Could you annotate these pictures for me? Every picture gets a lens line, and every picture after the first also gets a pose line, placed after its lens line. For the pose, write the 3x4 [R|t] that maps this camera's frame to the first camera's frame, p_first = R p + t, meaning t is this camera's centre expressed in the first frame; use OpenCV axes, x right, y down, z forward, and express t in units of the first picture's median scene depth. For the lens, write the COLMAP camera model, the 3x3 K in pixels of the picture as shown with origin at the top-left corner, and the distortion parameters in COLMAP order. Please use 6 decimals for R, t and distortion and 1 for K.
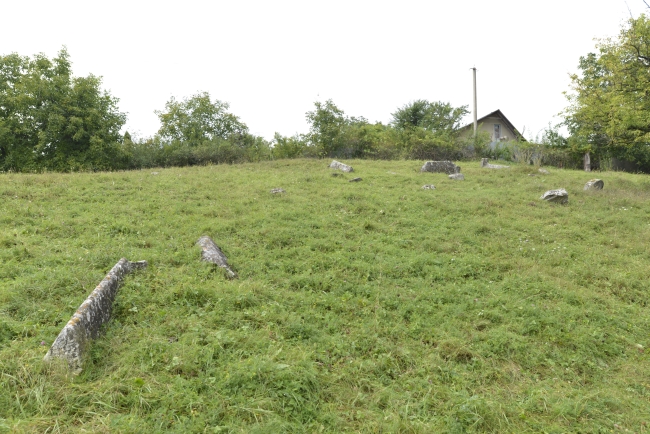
lens RADIAL K [[445.8, 0, 325.8], [0, 445.8, 218.4], [0, 0, 1]] dist [-0.051747, 0.042976]
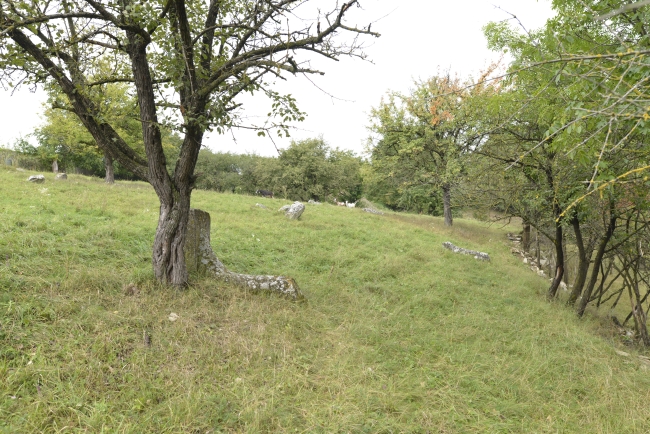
lens RADIAL K [[445.8, 0, 325.8], [0, 445.8, 218.4], [0, 0, 1]] dist [-0.051747, 0.042976]
pose [[0.469024, -0.038156, 0.882361, -0.134874], [0.065892, 0.997794, 0.008122, 0.049857], [-0.880724, 0.054331, 0.470503, -0.225144]]
